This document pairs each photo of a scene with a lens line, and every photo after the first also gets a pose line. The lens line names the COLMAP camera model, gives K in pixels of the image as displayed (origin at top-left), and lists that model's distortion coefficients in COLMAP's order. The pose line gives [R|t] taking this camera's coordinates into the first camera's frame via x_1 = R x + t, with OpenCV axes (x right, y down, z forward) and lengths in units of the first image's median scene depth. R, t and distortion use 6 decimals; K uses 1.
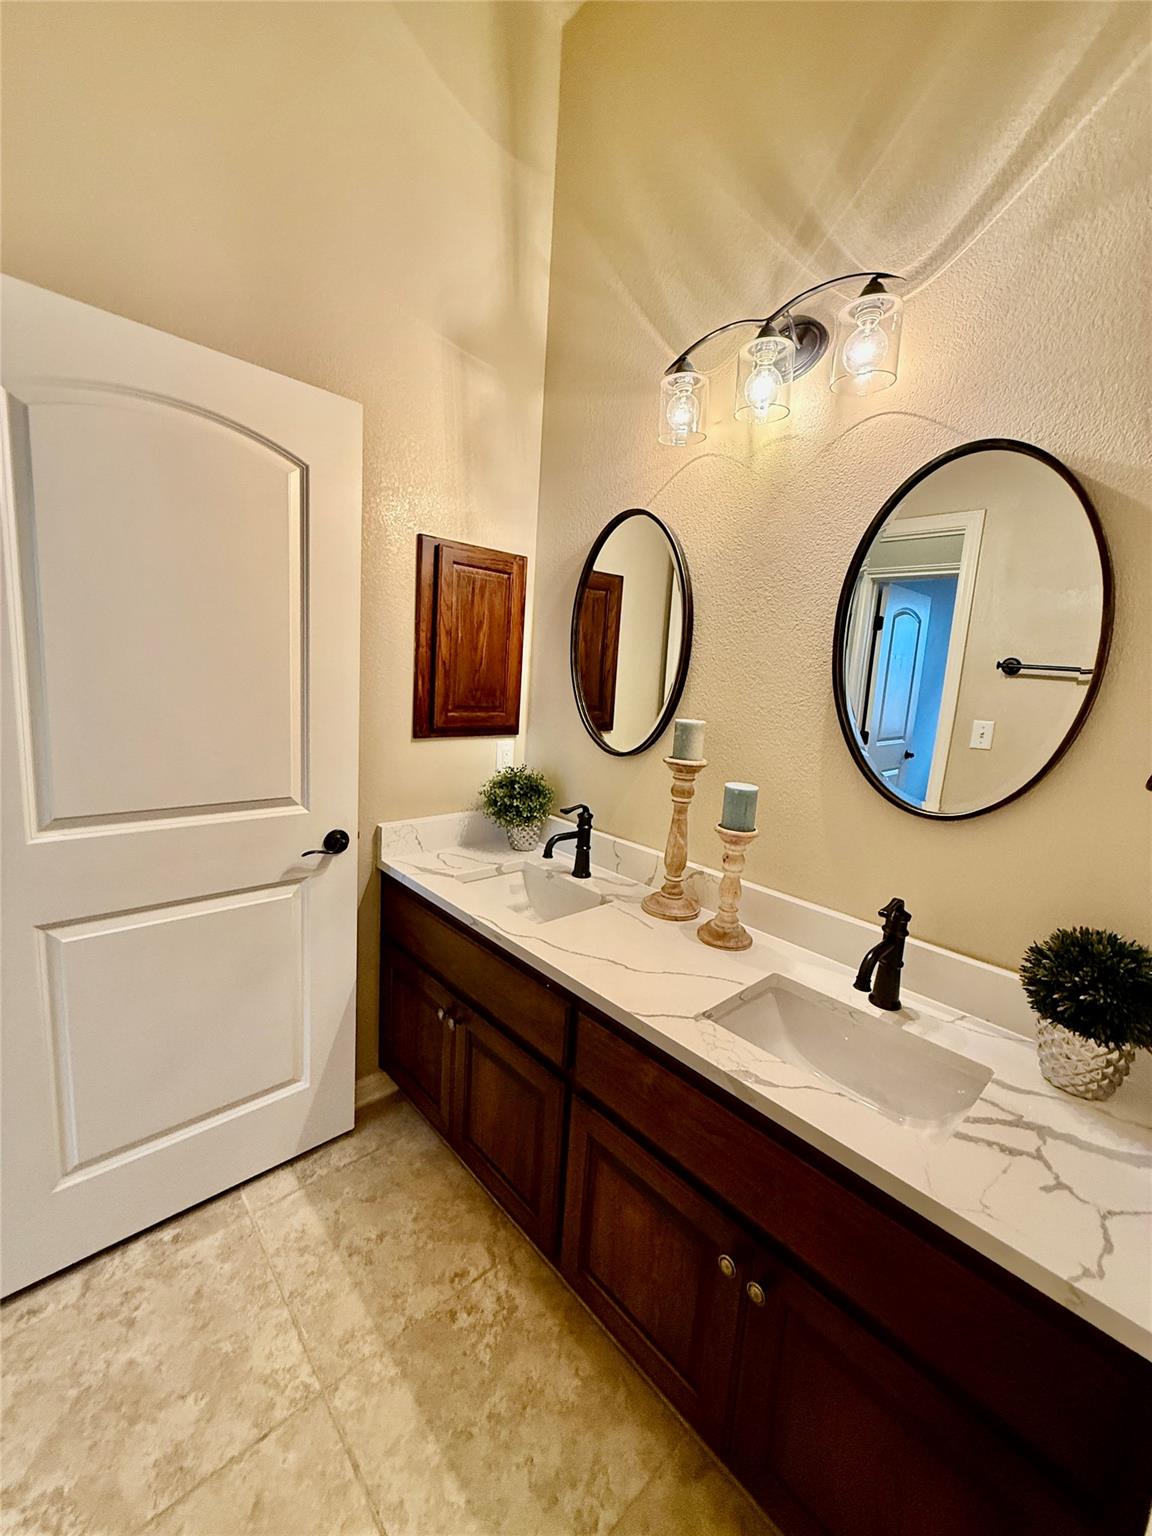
lens RADIAL K [[604.3, 0, 576.0], [0, 604.3, 768.0], [0, 0, 1]] dist [-0.000223, -0.000258]
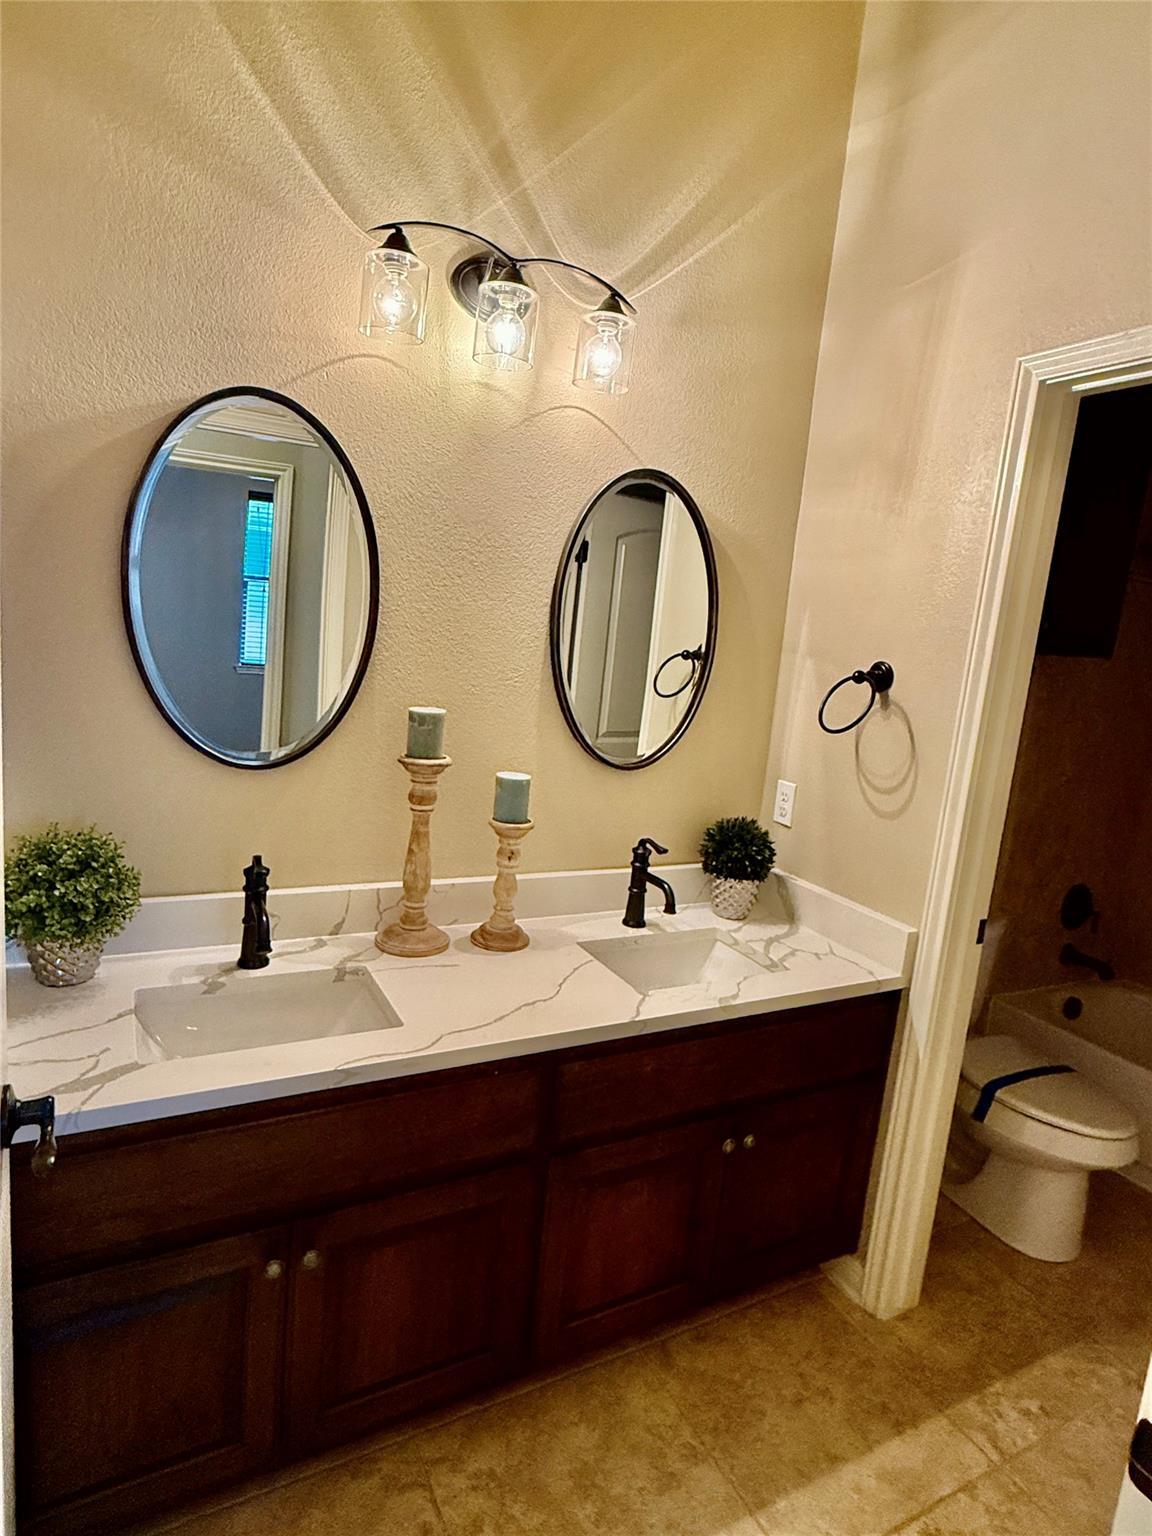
lens RADIAL K [[851.1, 0, 576.0], [0, 851.1, 768.0], [0, 0, 1]] dist [0.004397, 0.001169]
pose [[0.250531, -0.200984, 0.947016, -0.939182], [0.076648, 0.979260, 0.187550, -0.219793], [-0.965070, 0.025600, 0.260740, 0.560246]]
